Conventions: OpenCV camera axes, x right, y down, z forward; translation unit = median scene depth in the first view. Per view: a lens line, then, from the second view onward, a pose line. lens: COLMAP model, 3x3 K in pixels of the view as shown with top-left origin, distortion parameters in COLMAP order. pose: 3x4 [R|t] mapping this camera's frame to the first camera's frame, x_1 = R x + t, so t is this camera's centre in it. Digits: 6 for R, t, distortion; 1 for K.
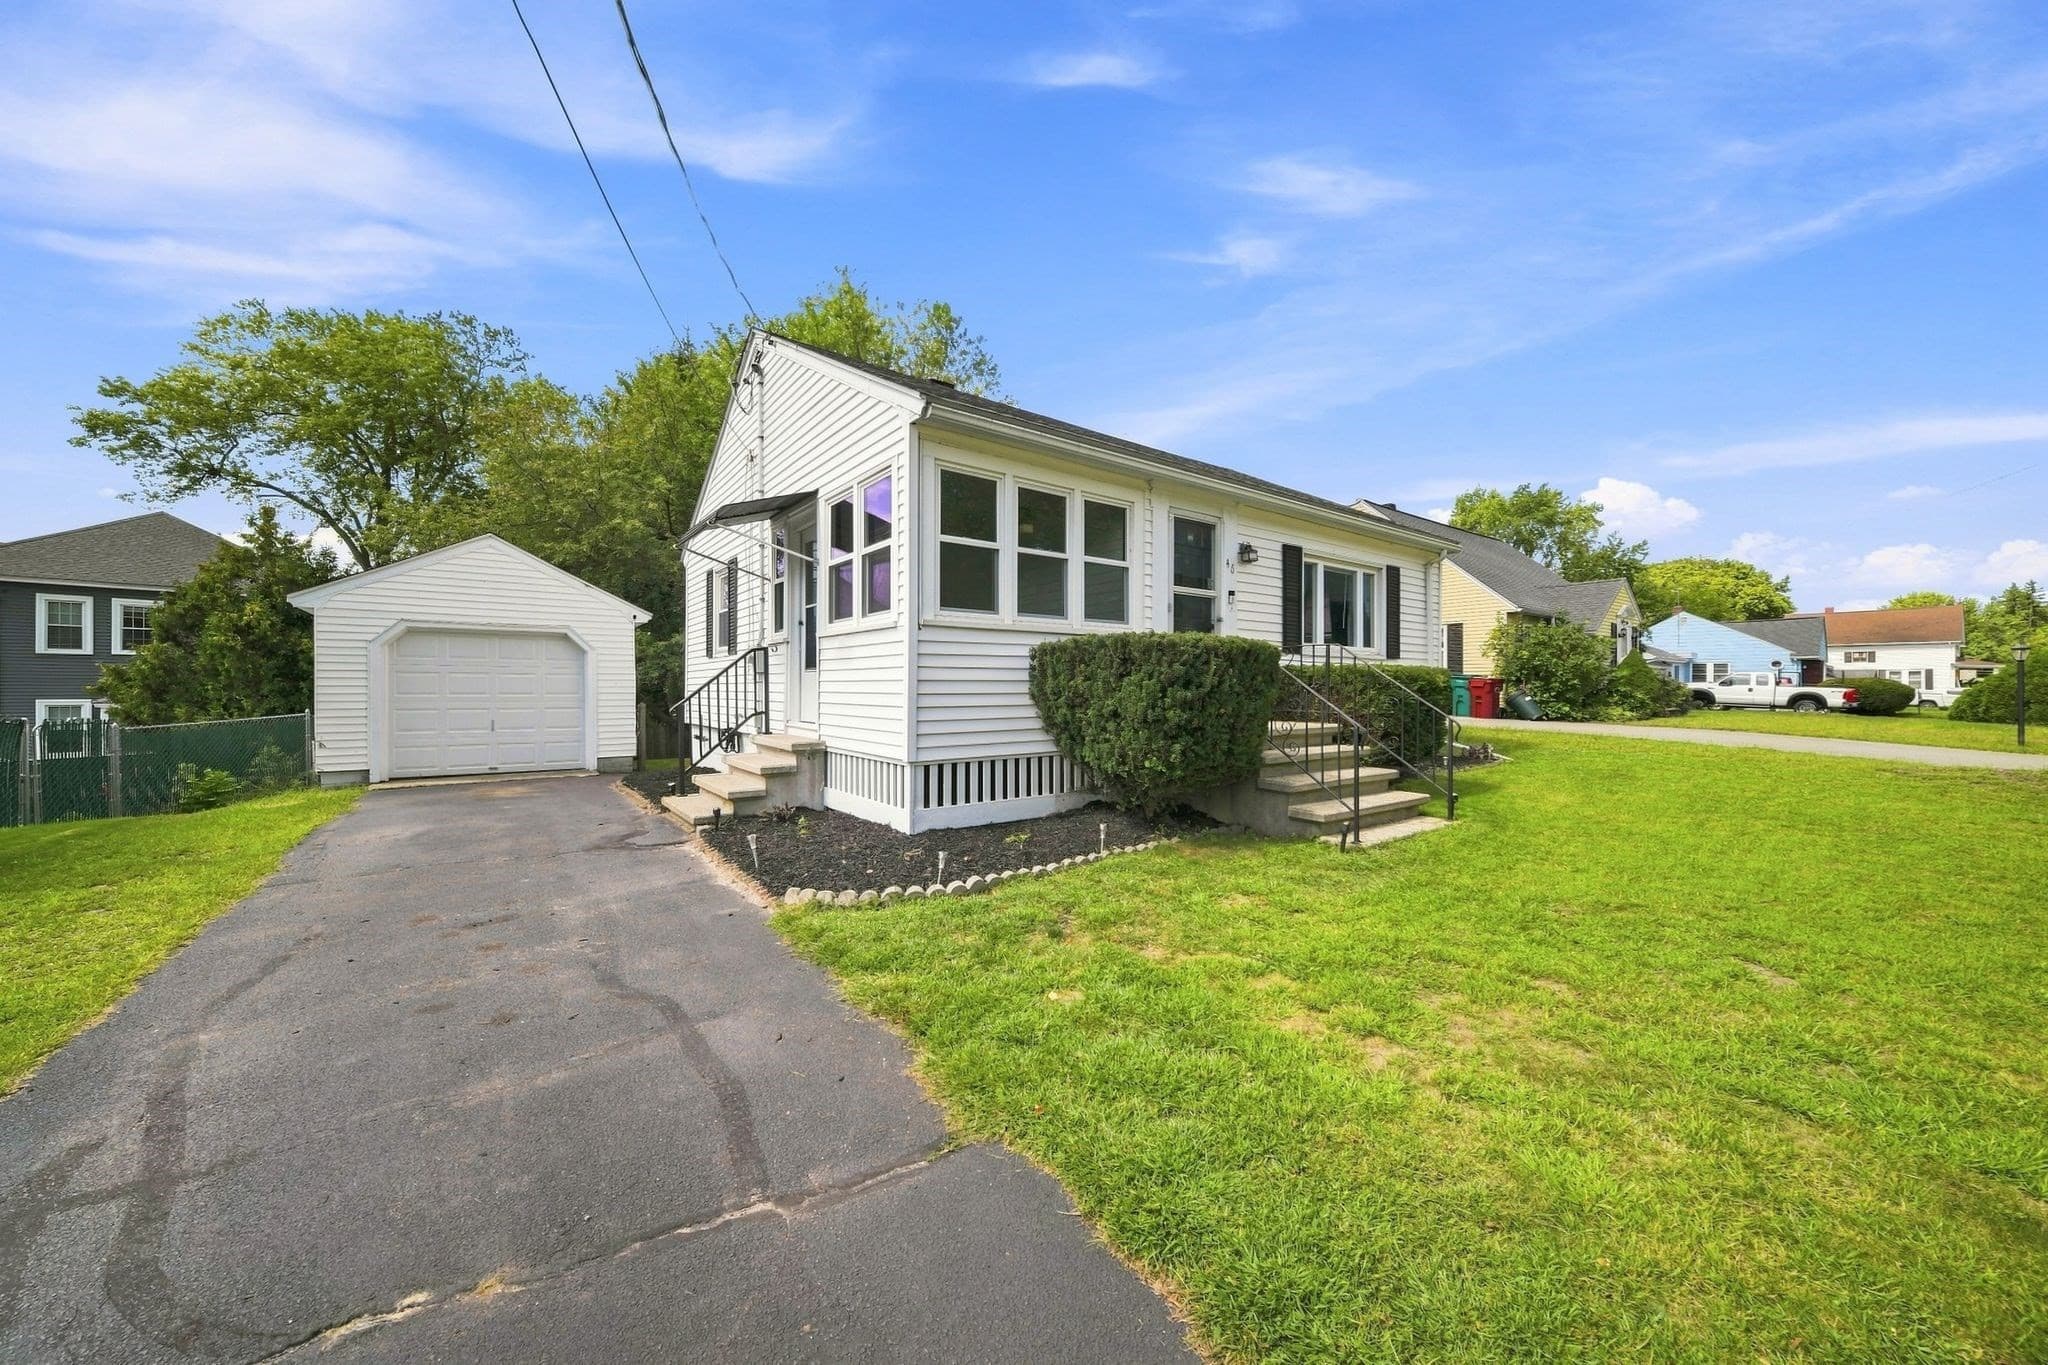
lens RADIAL K [[723.7, 0, 1022.9], [0, 723.7, 686.9], [0, 0, 1]] dist [-0.013678, 0.000181]
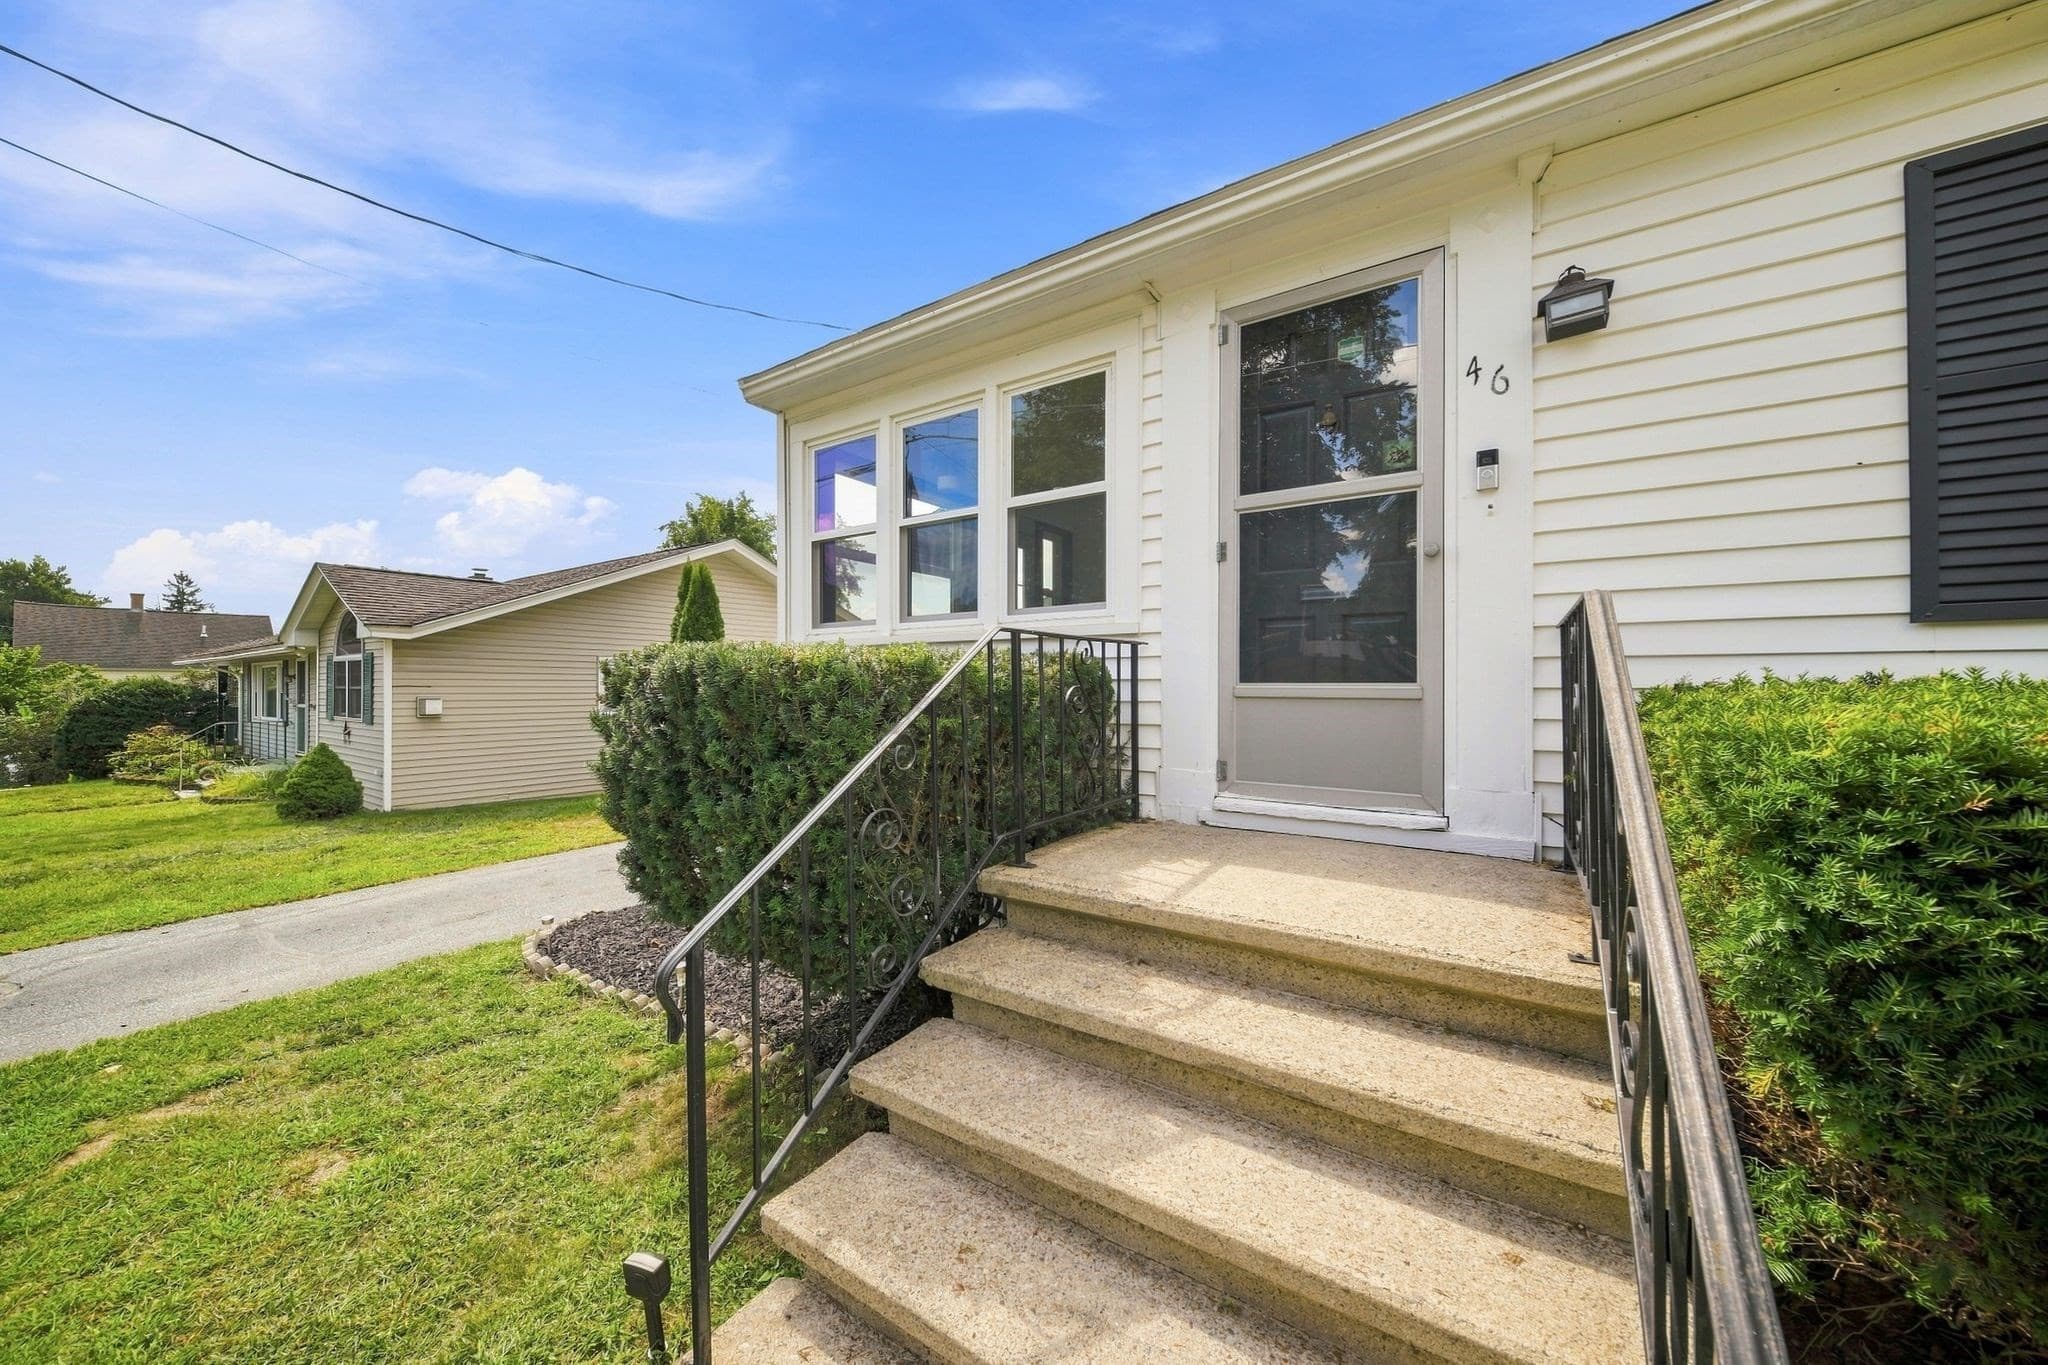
lens RADIAL K [[713.9, 0, 1024.0], [0, 713.9, 682.5], [0, 0, 1]] dist [0.008964, -0.005440]
pose [[0.346783, -0.008721, -0.937905, 0.362302], [0.002637, 0.999962, -0.008323, -0.020476], [0.937942, 0.000413, 0.346793, 0.492962]]
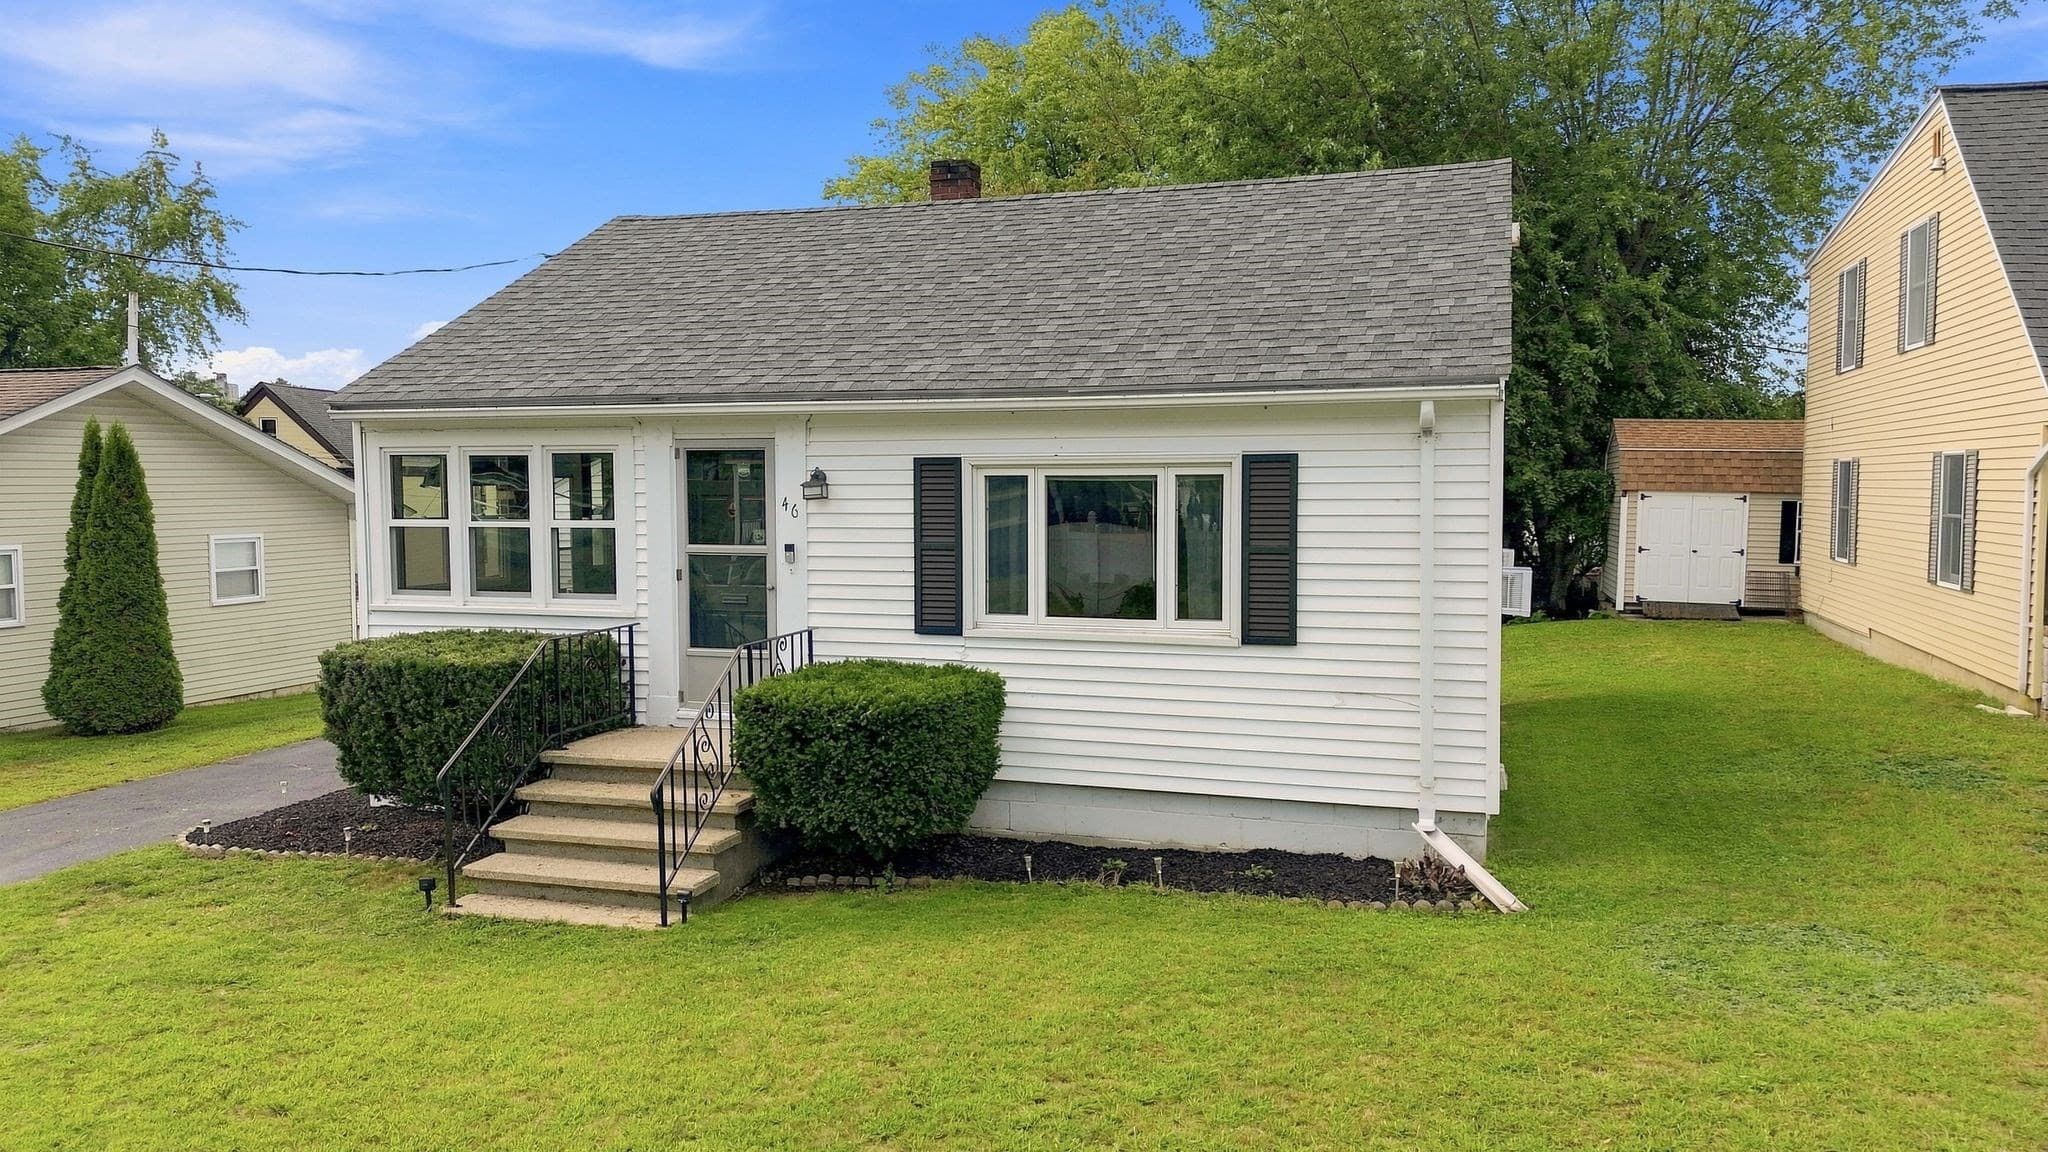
lens RADIAL K [[1408.8, 0, 1024.0], [0, 1408.8, 576.0], [0, 0, 1]] dist [0.086154, -0.104413]
pose [[0.598392, 0.047756, -0.799779, 1.050949], [0.008187, 0.997805, 0.065706, -0.133354], [0.801162, -0.045866, 0.596688, 0.268780]]
